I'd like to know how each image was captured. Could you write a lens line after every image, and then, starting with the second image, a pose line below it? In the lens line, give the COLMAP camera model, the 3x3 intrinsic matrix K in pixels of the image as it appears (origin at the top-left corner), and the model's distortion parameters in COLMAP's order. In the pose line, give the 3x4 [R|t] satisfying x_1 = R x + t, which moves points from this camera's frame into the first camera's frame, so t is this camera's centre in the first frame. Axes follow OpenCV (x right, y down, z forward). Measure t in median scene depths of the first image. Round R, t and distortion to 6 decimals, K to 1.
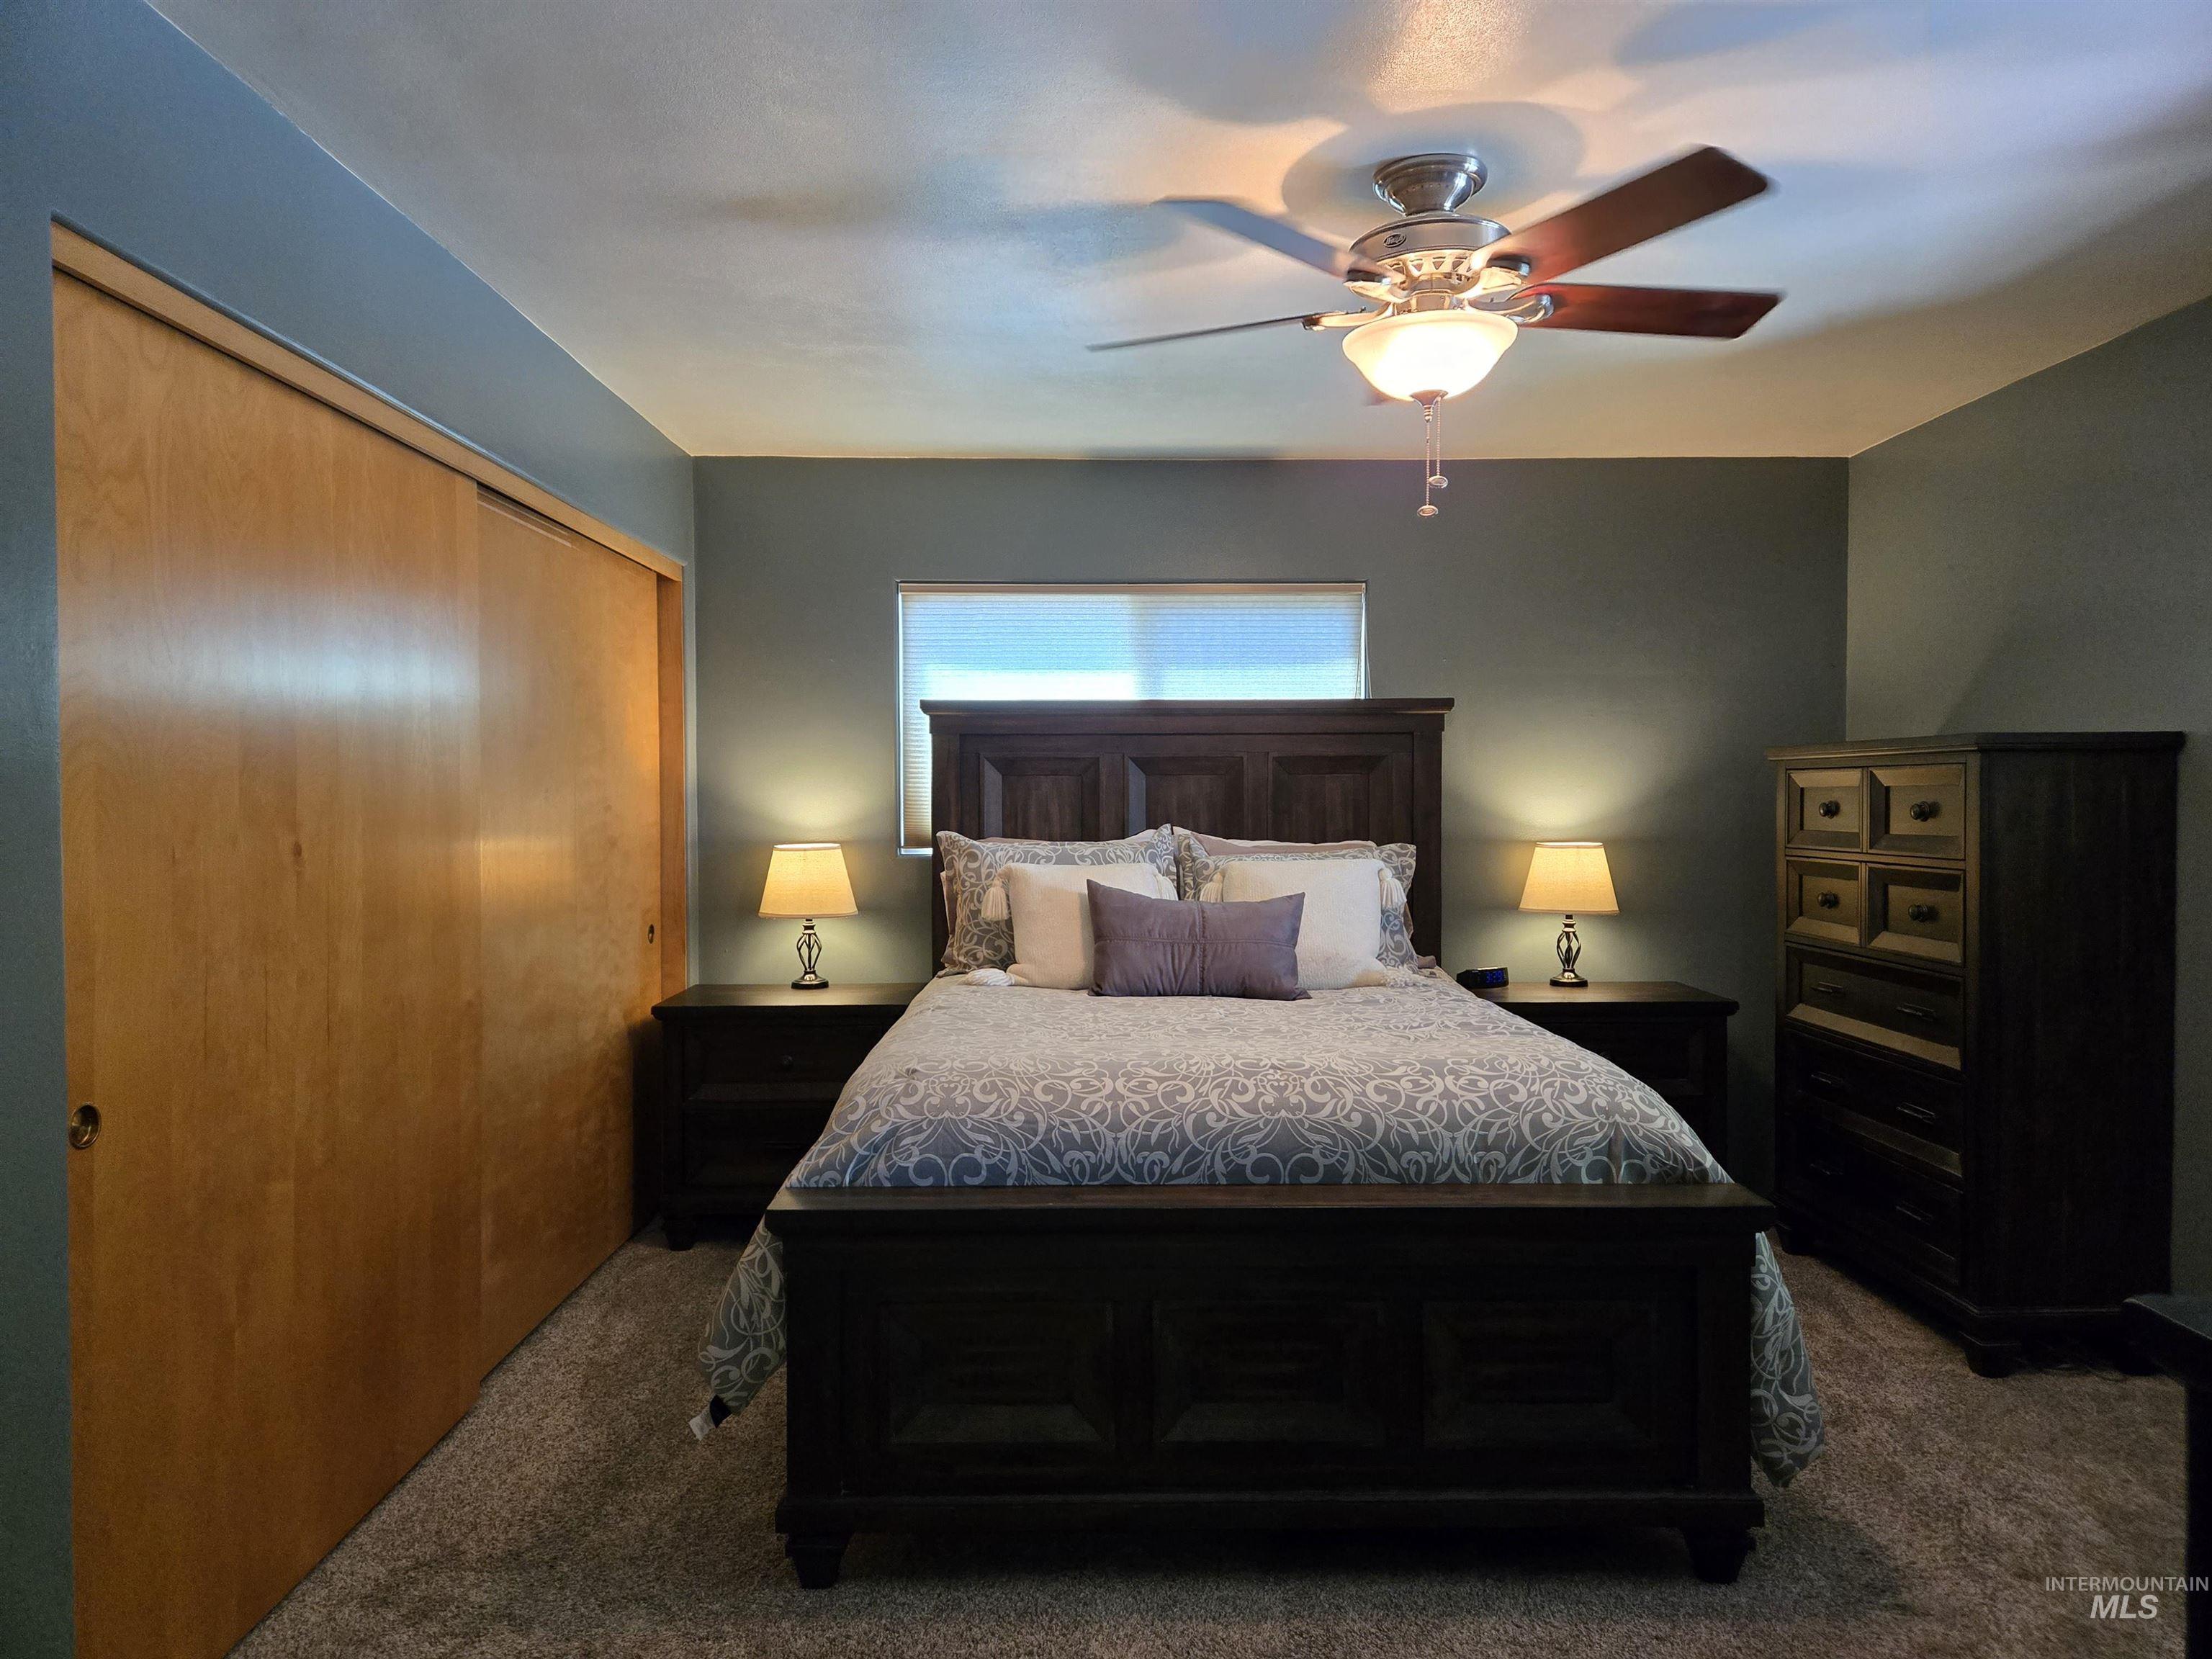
lens RADIAL K [[1461.2, 0, 1112.1], [0, 1461.2, 819.2], [0, 0, 1]] dist [0.075809, -0.056424]
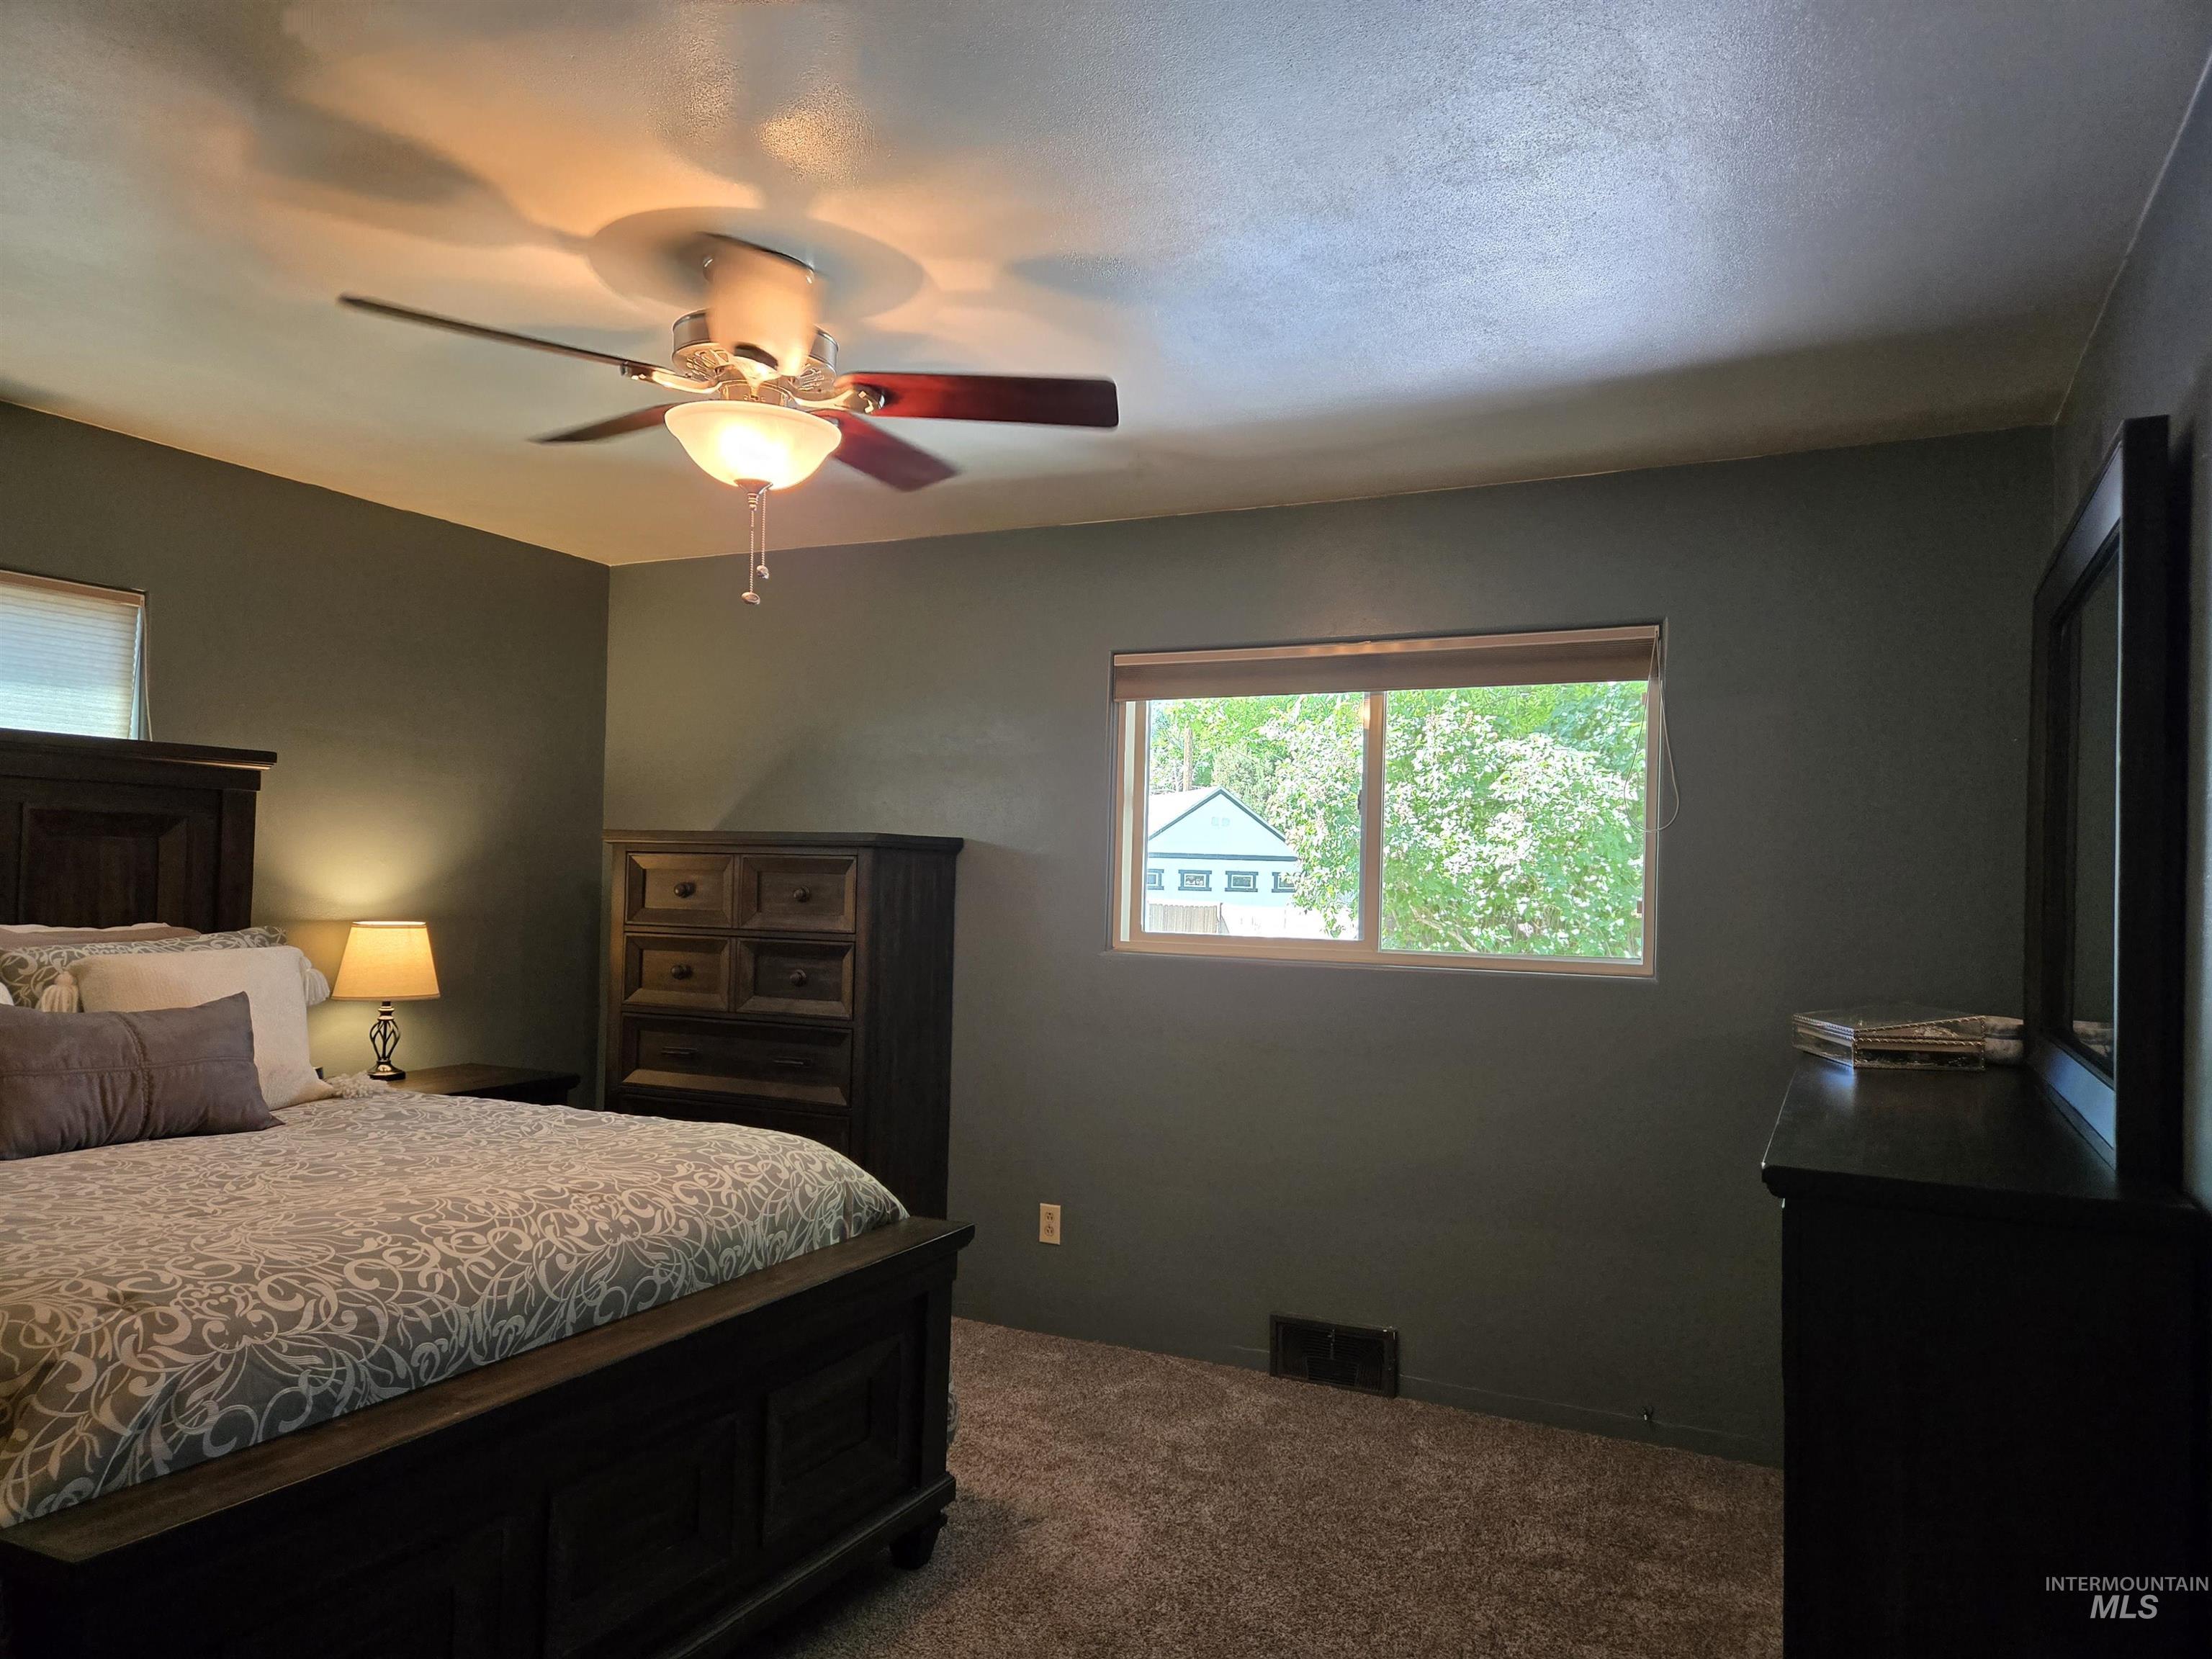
lens RADIAL K [[1461.2, 0, 1115.0], [0, 1461.2, 835.1], [0, 0, 1]] dist [0.075809, -0.056424]
pose [[0.470569, 0.040216, 0.881446, -0.545728], [-0.010238, 0.999142, -0.040121, -0.010678], [-0.882304, 0.009856, 0.470577, 0.312311]]
